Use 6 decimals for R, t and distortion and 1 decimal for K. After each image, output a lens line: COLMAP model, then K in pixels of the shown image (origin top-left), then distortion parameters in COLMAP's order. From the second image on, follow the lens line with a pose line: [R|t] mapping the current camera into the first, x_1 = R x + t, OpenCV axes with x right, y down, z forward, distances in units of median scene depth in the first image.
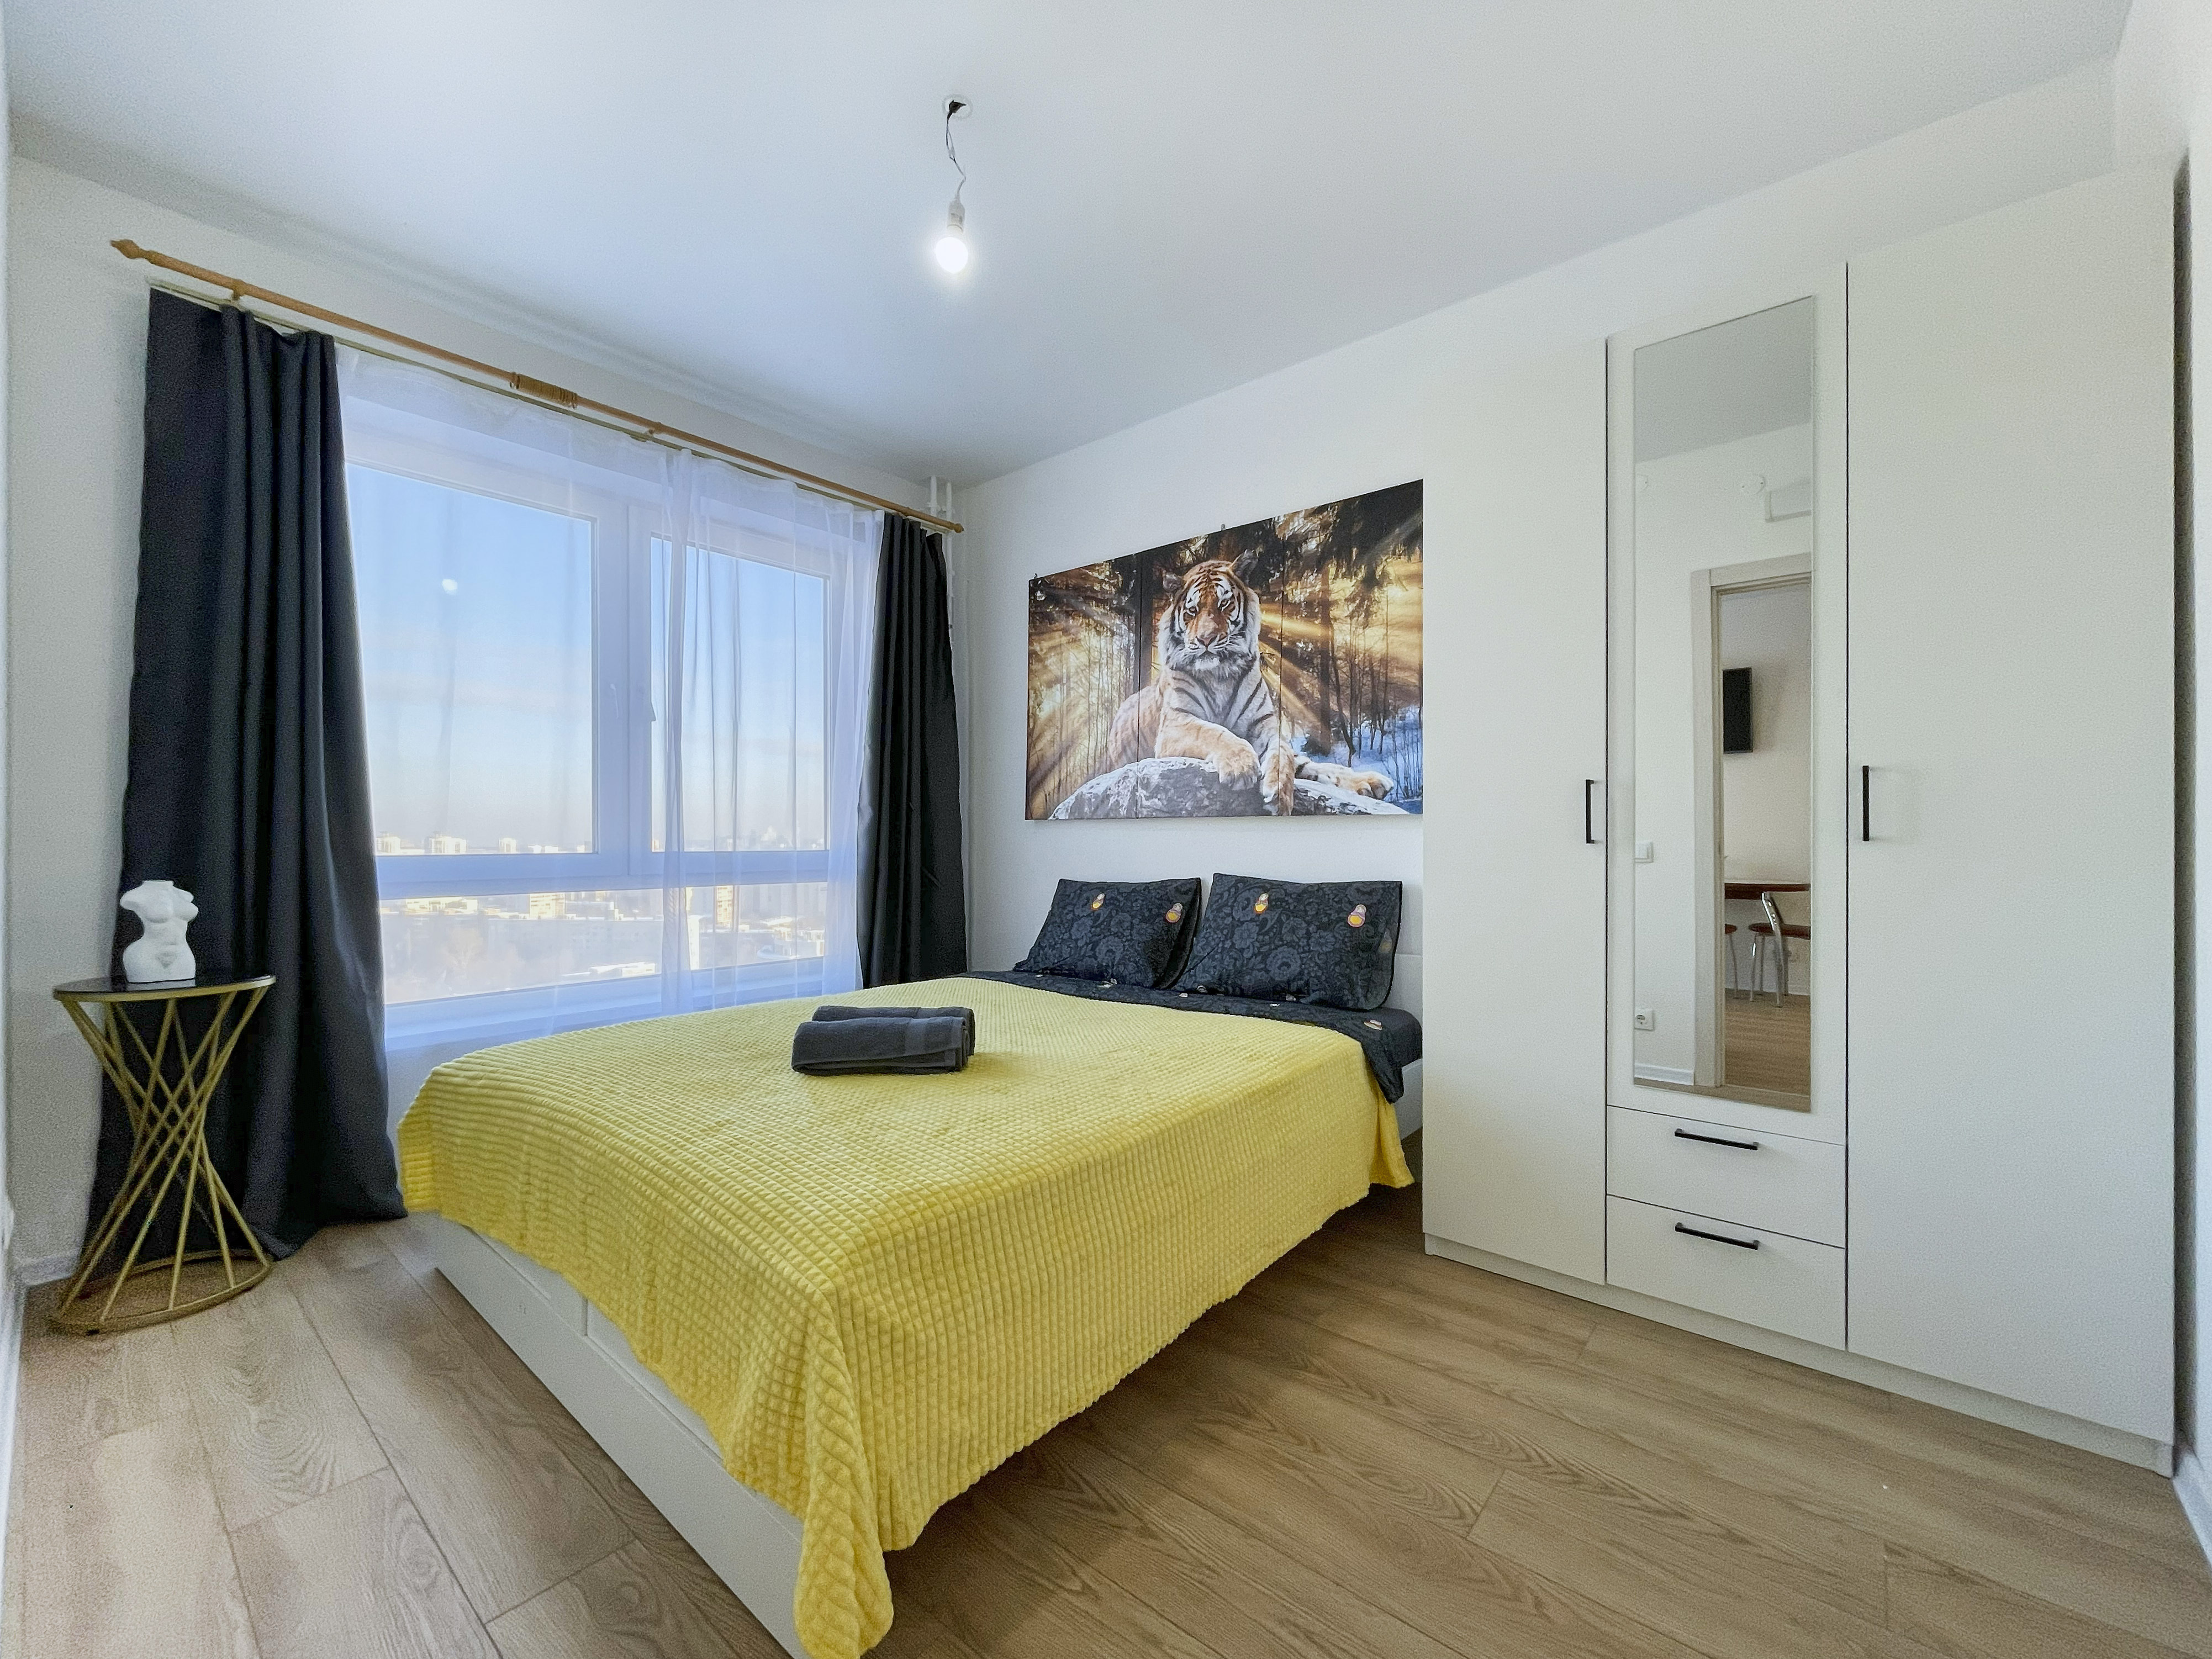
lens RADIAL K [[916.3, 0, 1099.8], [0, 916.3, 843.2], [0, 0, 1]] dist [-0.001219, 0.000067]
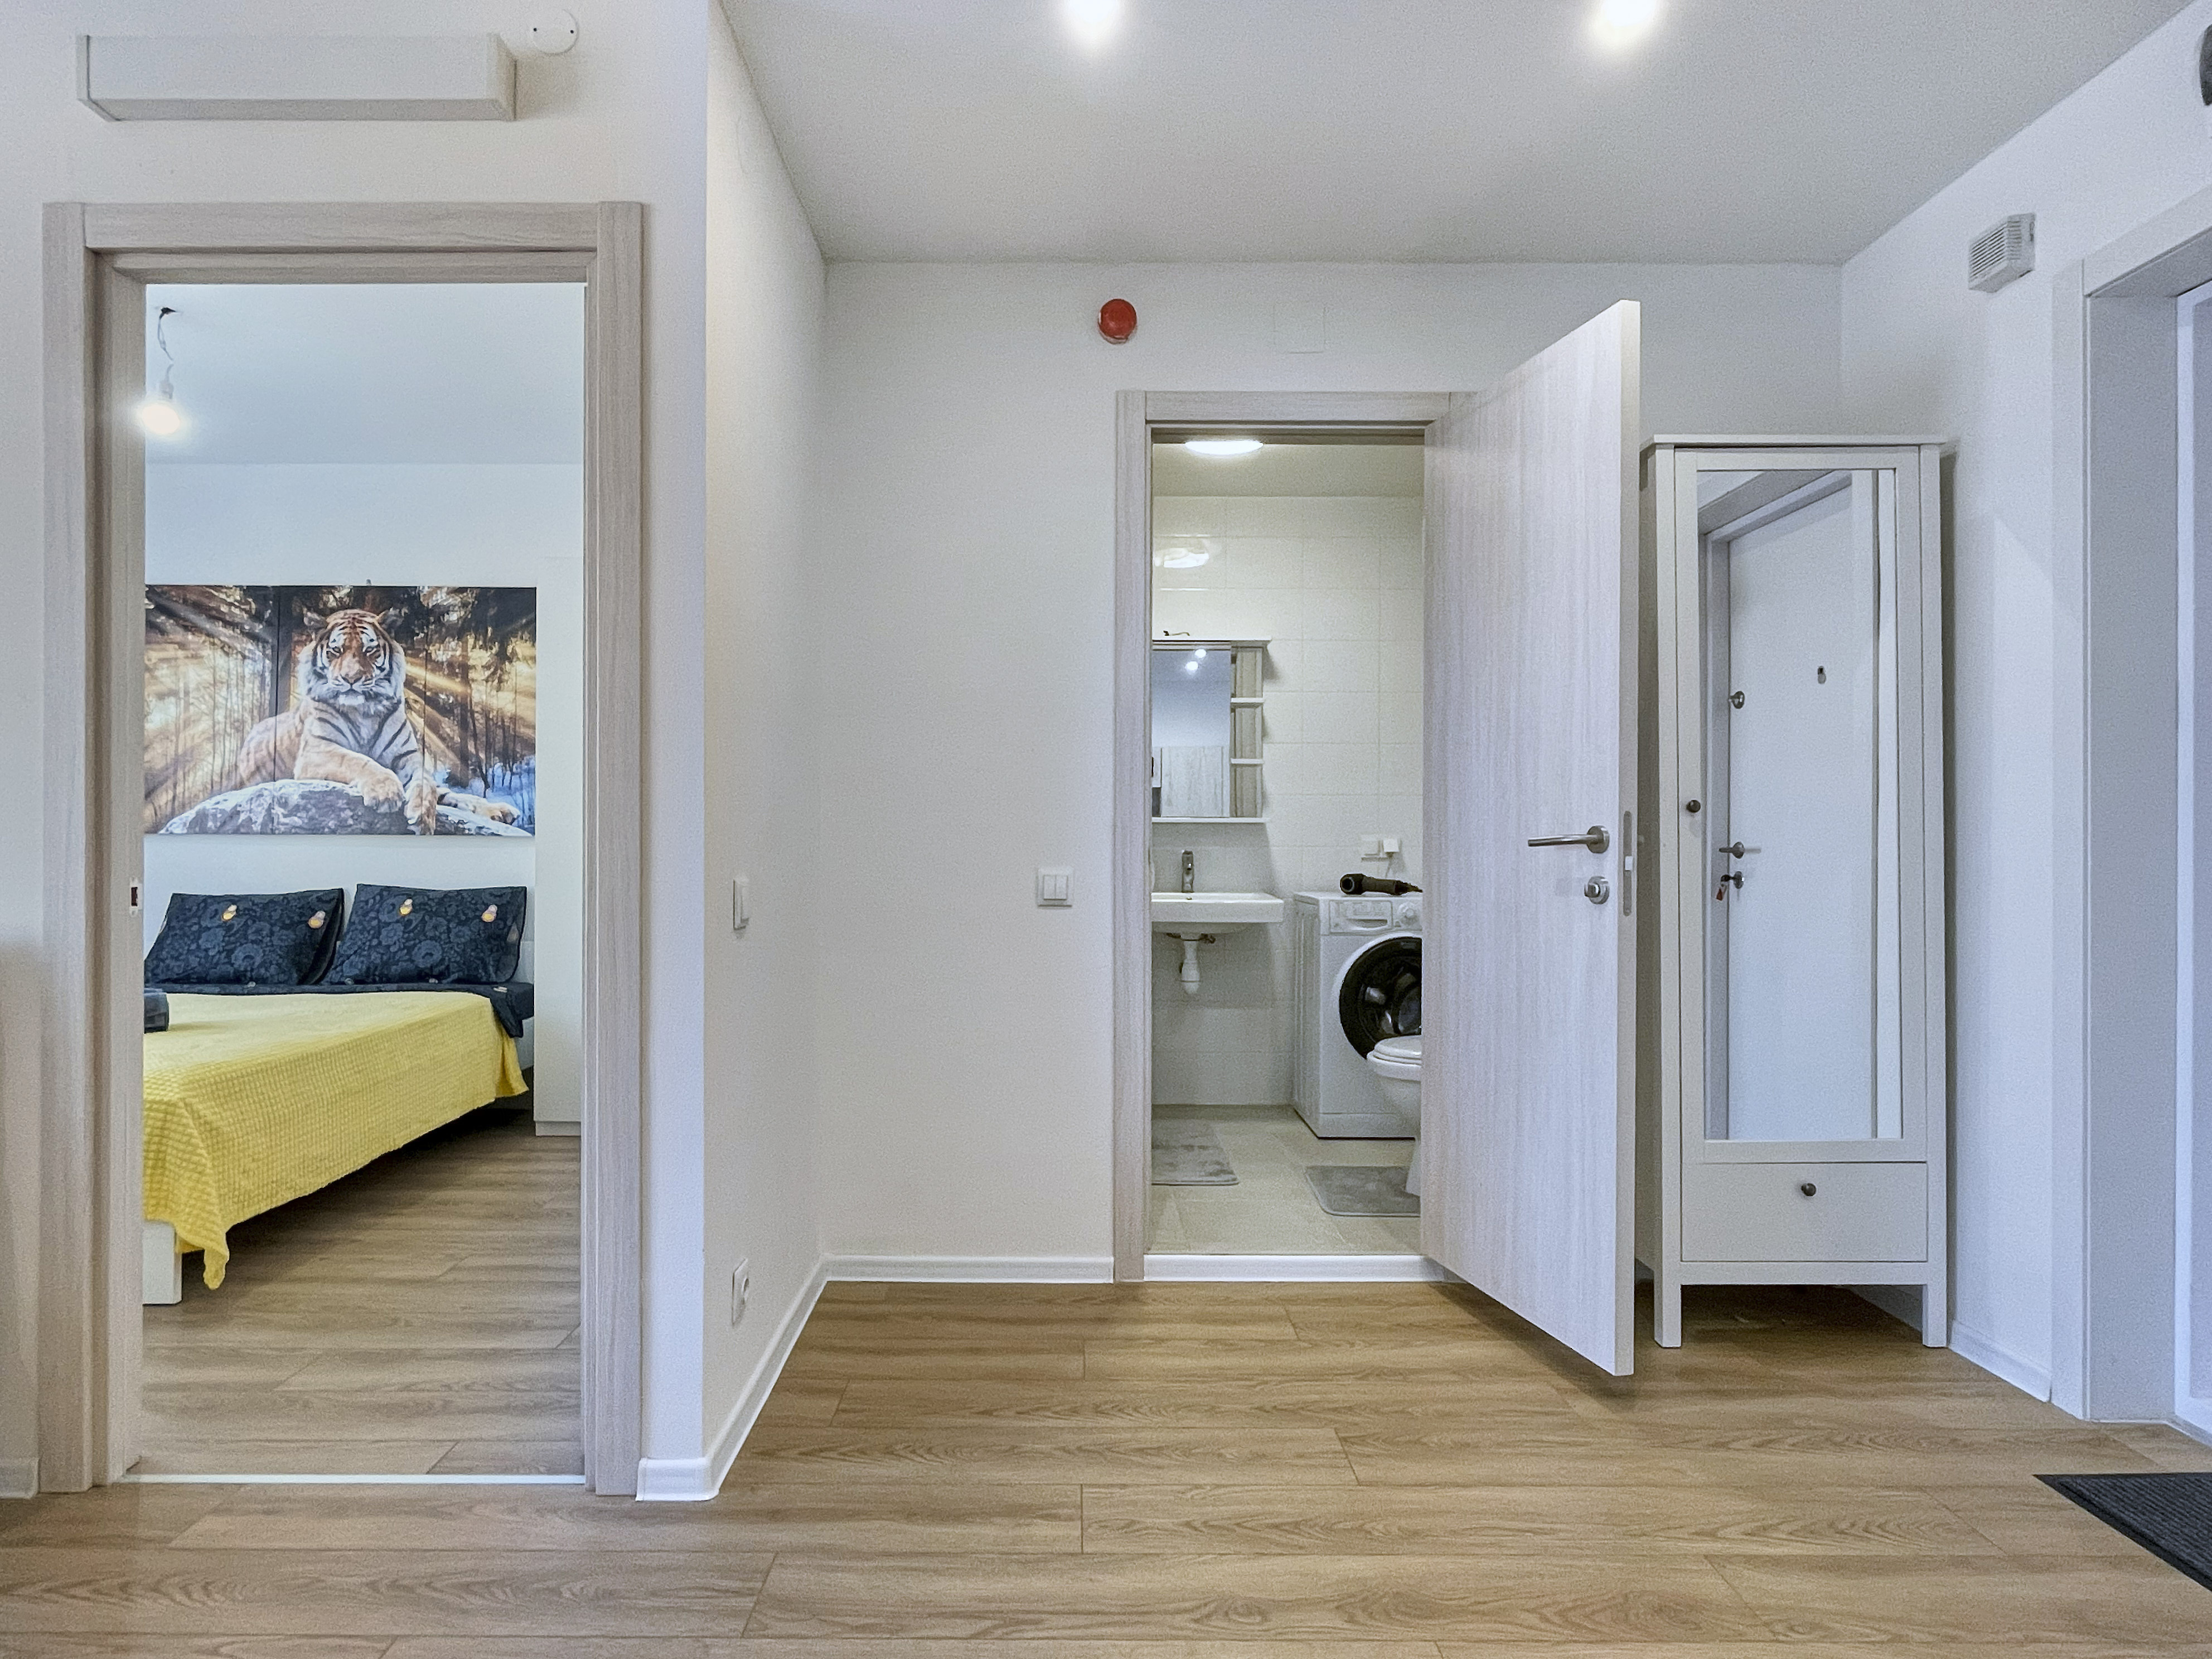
lens RADIAL K [[1210.7, 0, 1083.1], [0, 1210.7, 835.7], [0, 0, 1]] dist [-0.006608, 0.001549]
pose [[0.754560, 0.007045, 0.656194, -0.189100], [-0.001327, 0.999957, -0.009210, -0.015003], [-0.656230, 0.006078, 0.754536, -0.761511]]
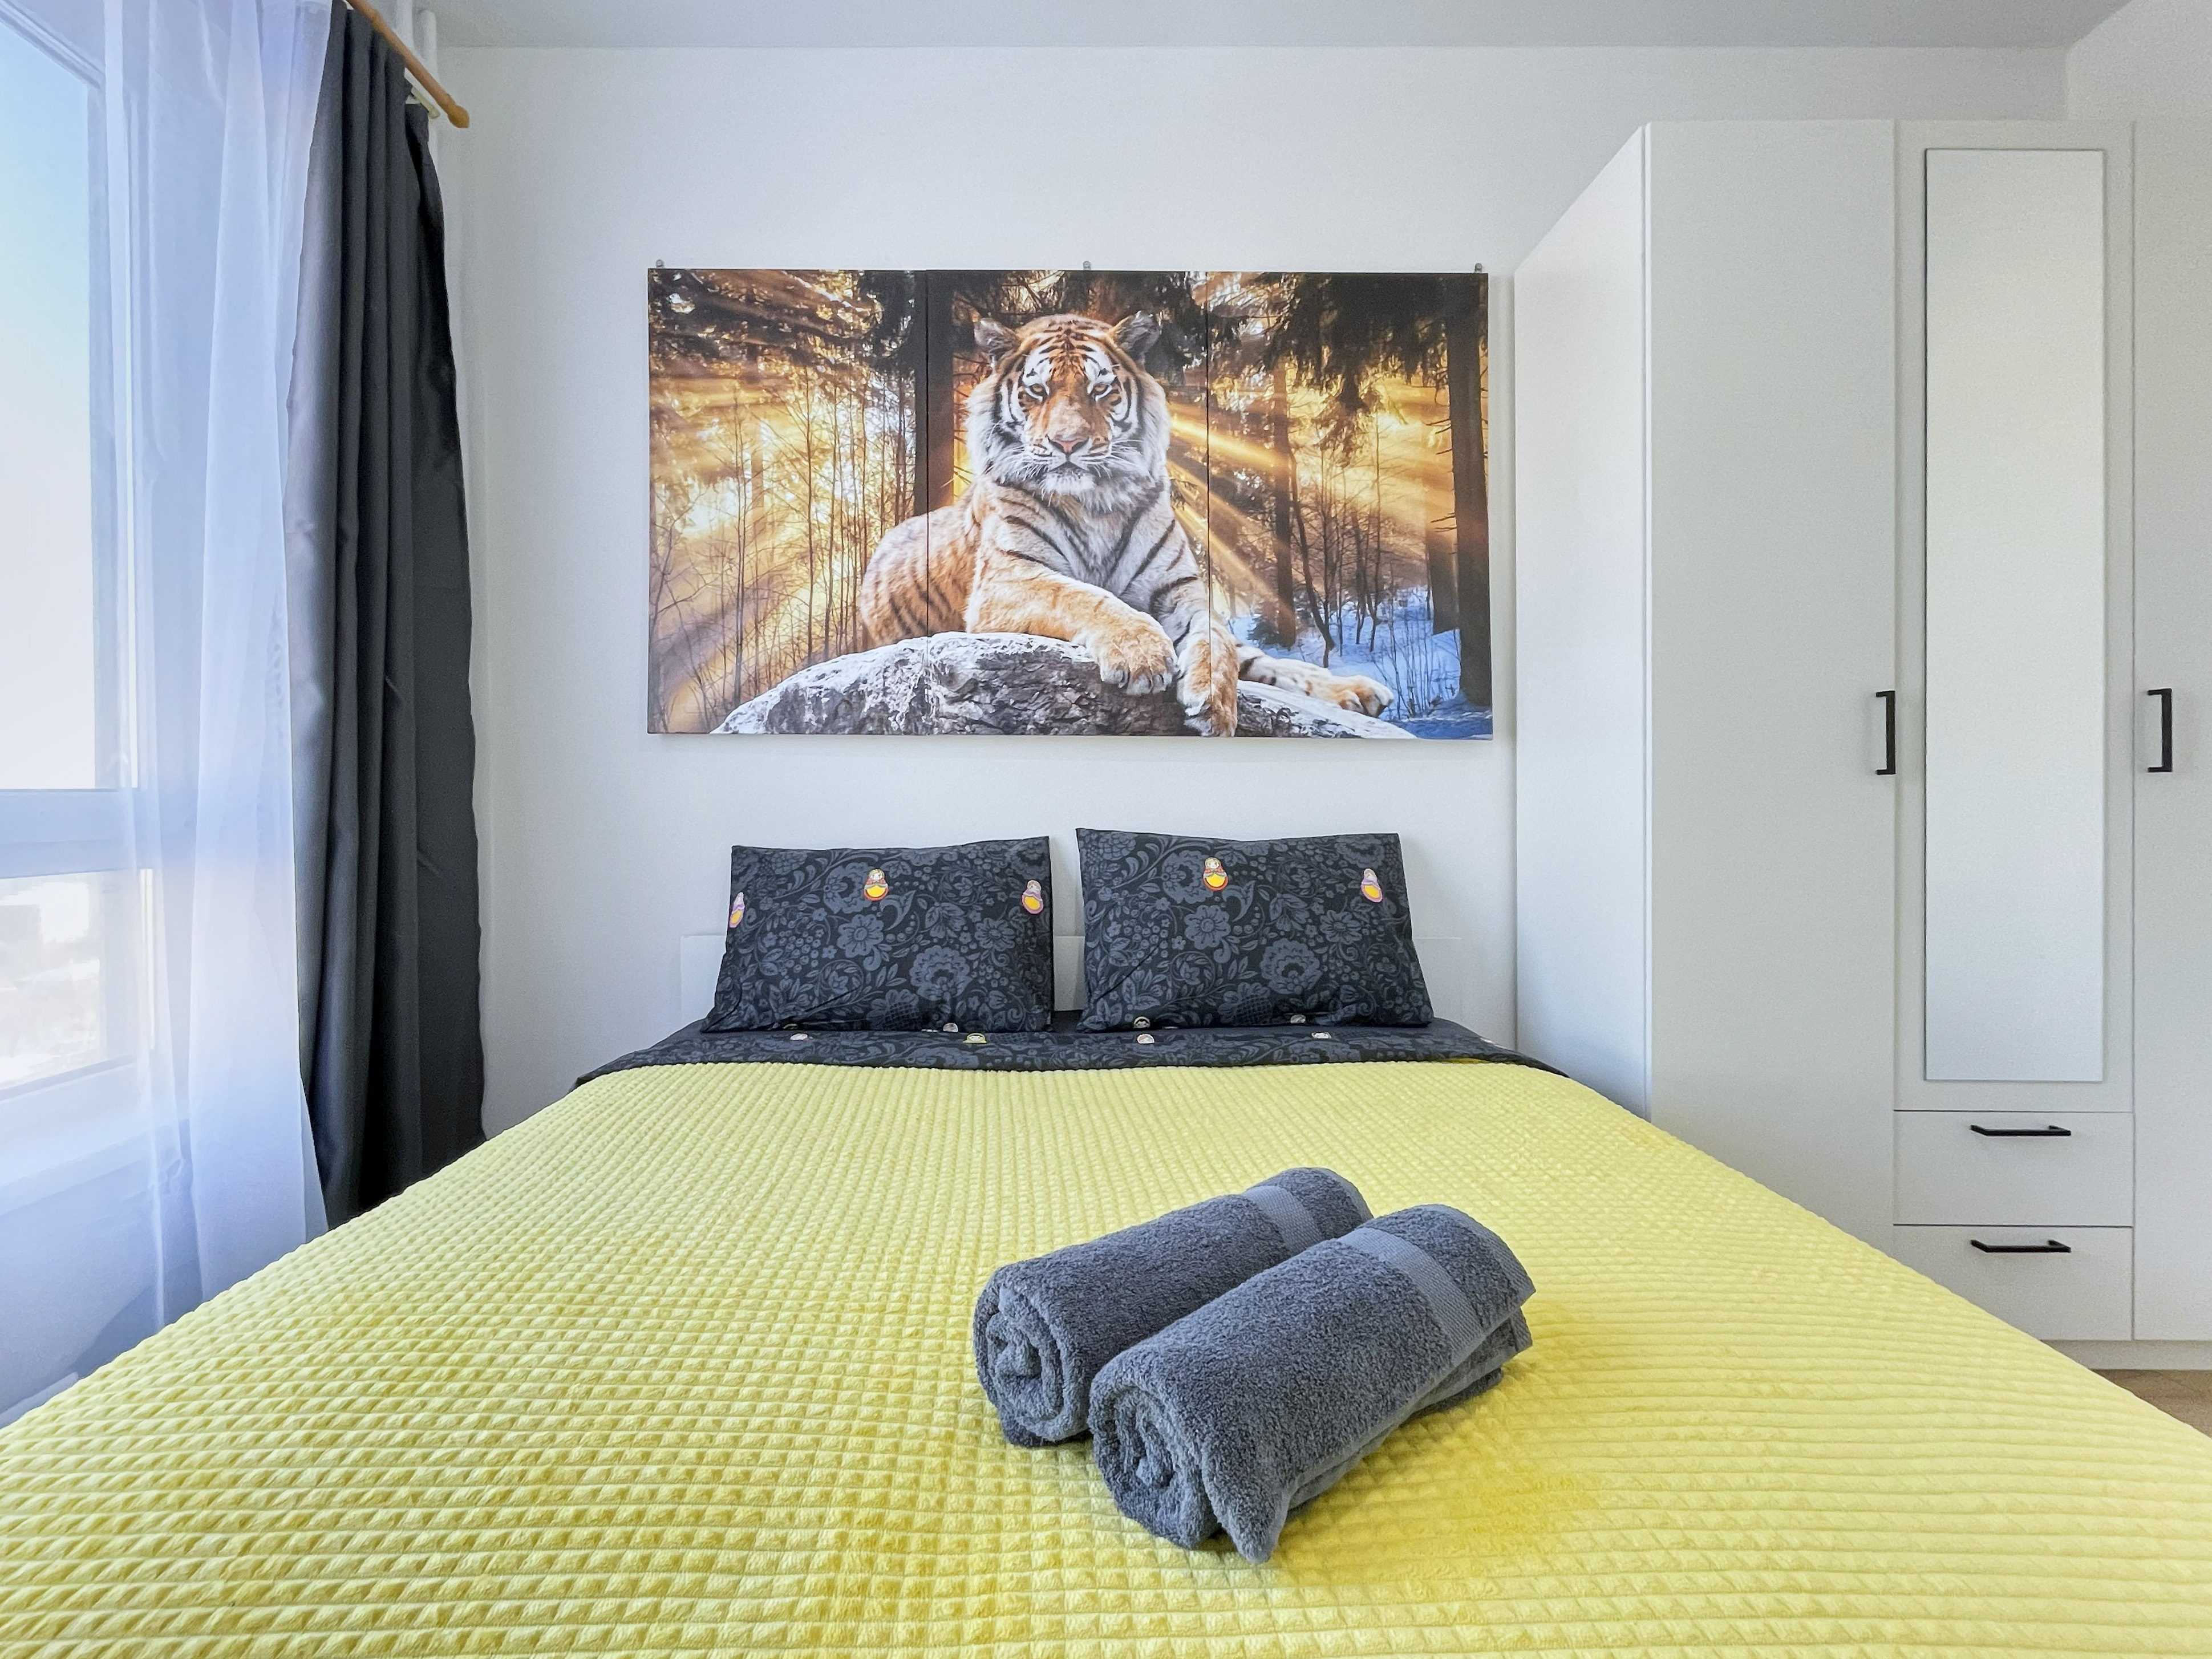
lens RADIAL K [[1003.7, 0, 1089.7], [0, 1003.7, 812.7], [0, 0, 1]] dist [-0.006478, -0.000735]
pose [[0.757585, -0.007438, 0.652695, -0.320994], [-0.001027, 0.999920, 0.012587, 0.014497], [-0.652736, -0.010206, 0.757517, 0.506978]]
